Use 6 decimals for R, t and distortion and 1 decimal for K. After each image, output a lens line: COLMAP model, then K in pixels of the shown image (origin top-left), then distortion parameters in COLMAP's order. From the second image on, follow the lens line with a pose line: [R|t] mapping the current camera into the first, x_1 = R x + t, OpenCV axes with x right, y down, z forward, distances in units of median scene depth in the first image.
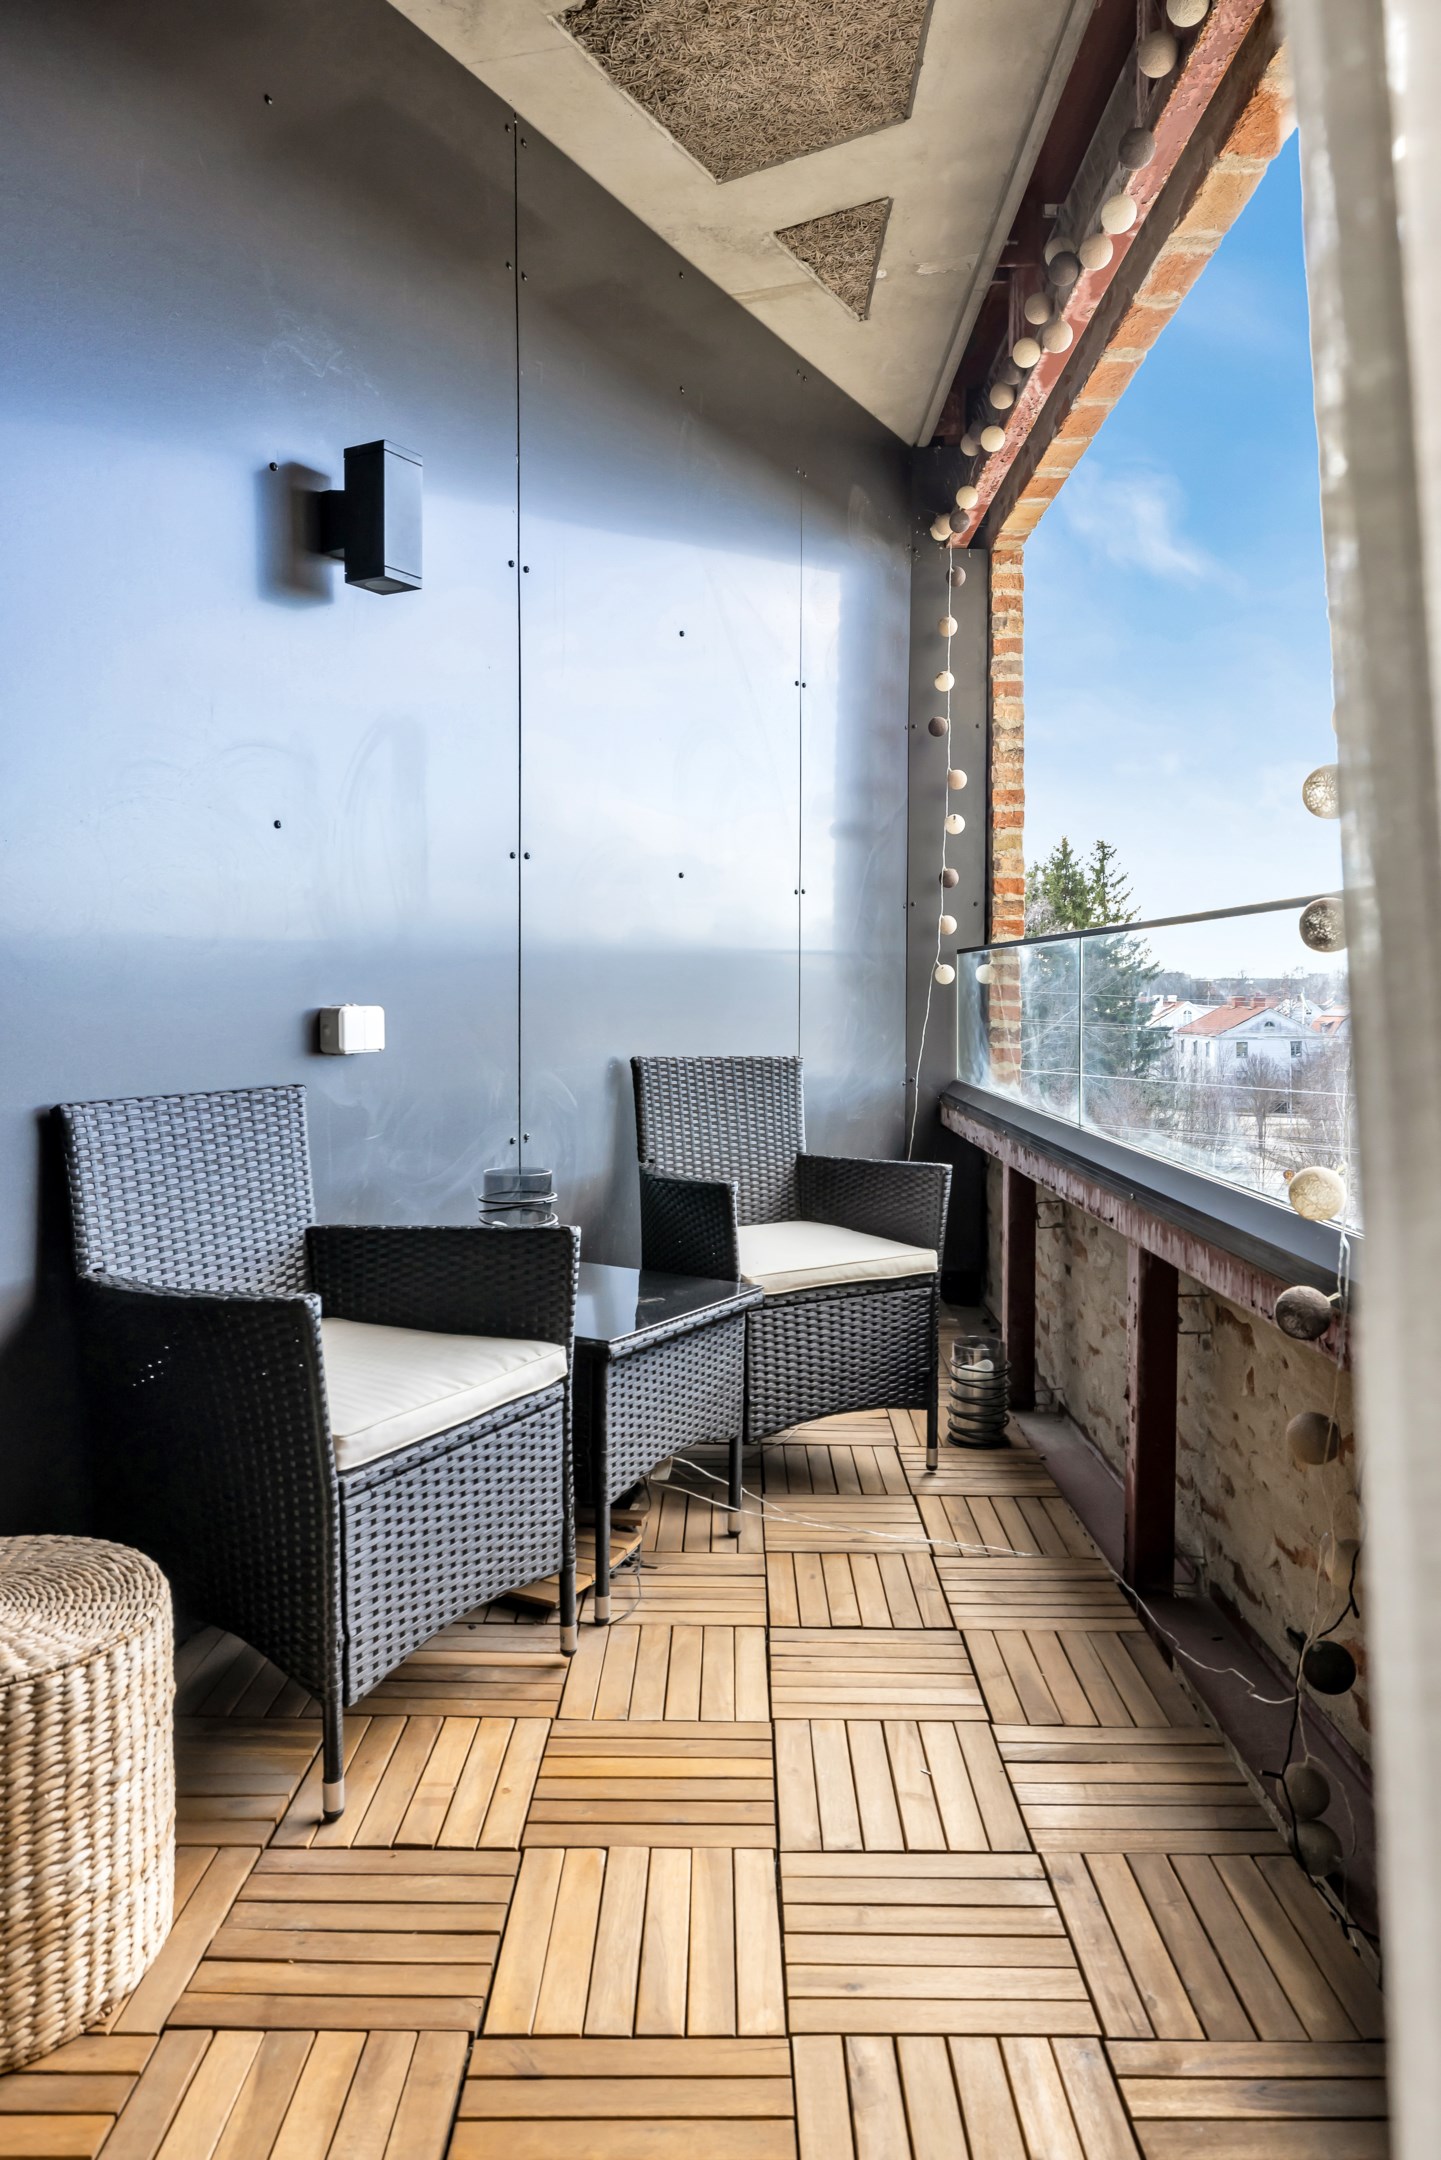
lens RADIAL K [[1554.6, 0, 726.3], [0, 1554.6, 1105.9], [0, 0, 1]] dist [-0.007944, -0.005292]
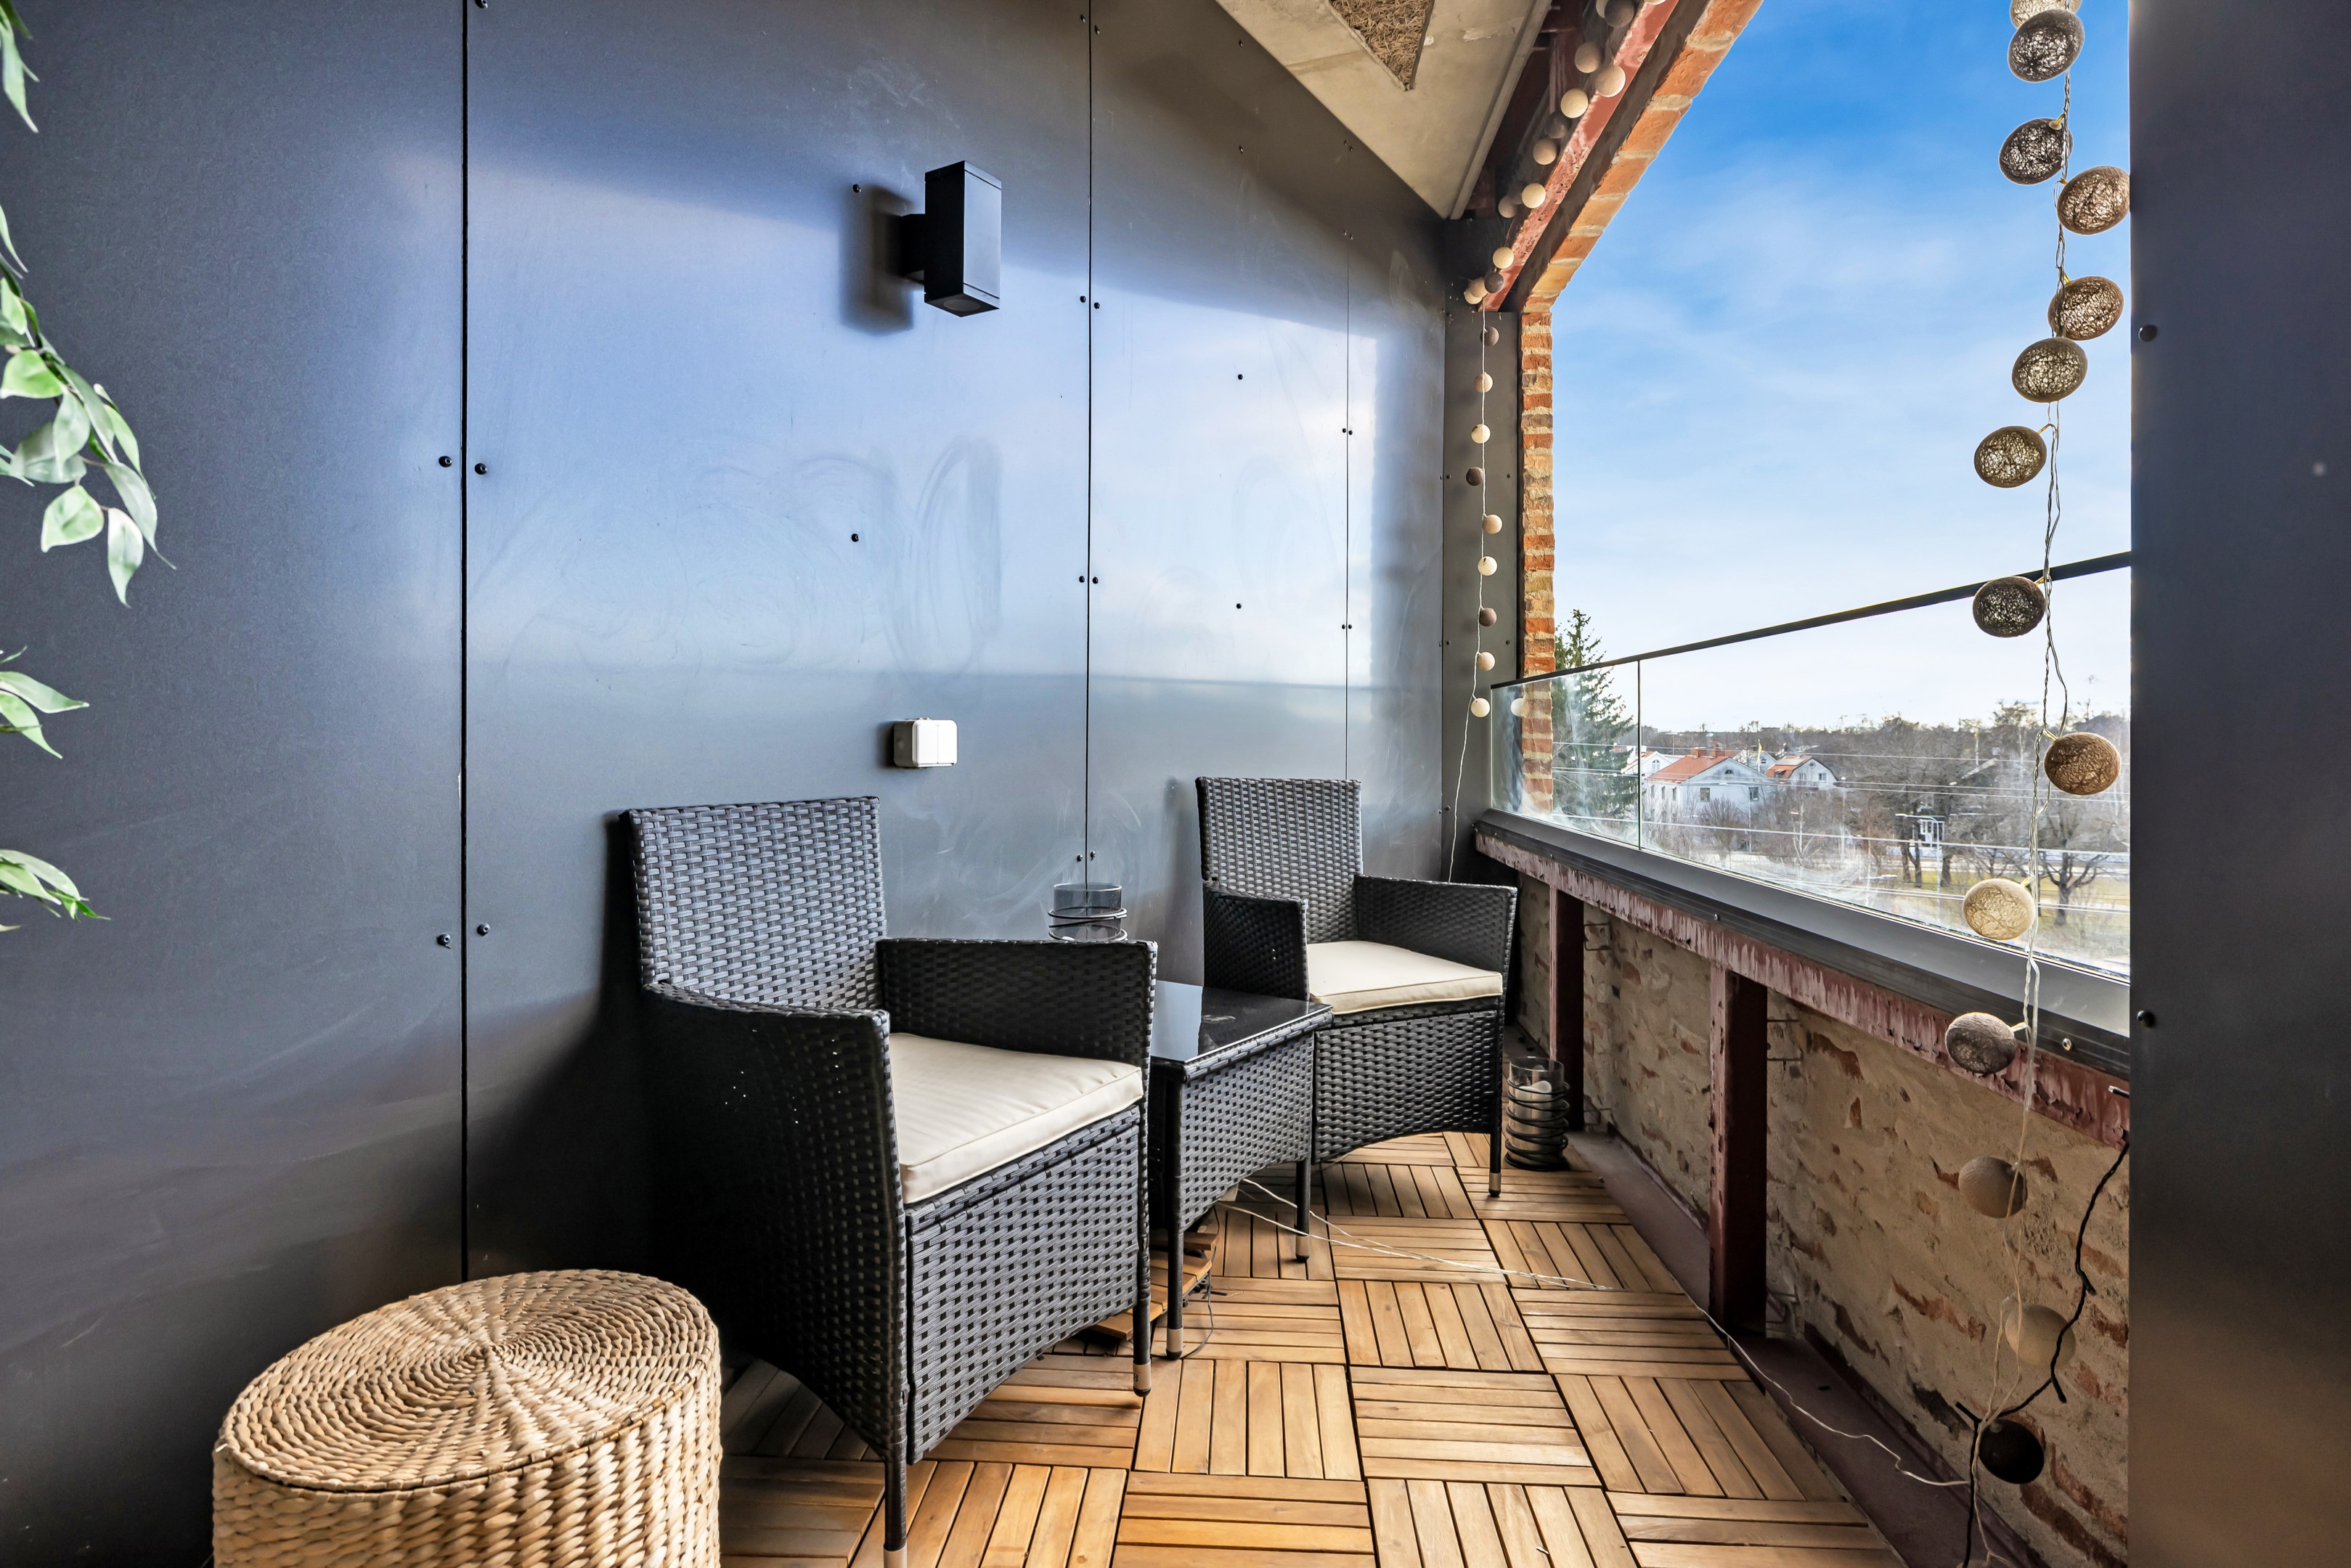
lens RADIAL K [[1383.9, 0, 1164.5], [0, 1383.9, 775.7], [0, 0, 1]] dist [-0.011922, 0.000861]
pose [[0.997982, 0.002541, -0.063441, -0.032902], [-0.005454, 0.998936, -0.045791, 0.013138], [0.063257, 0.046044, 0.996935, 0.131758]]
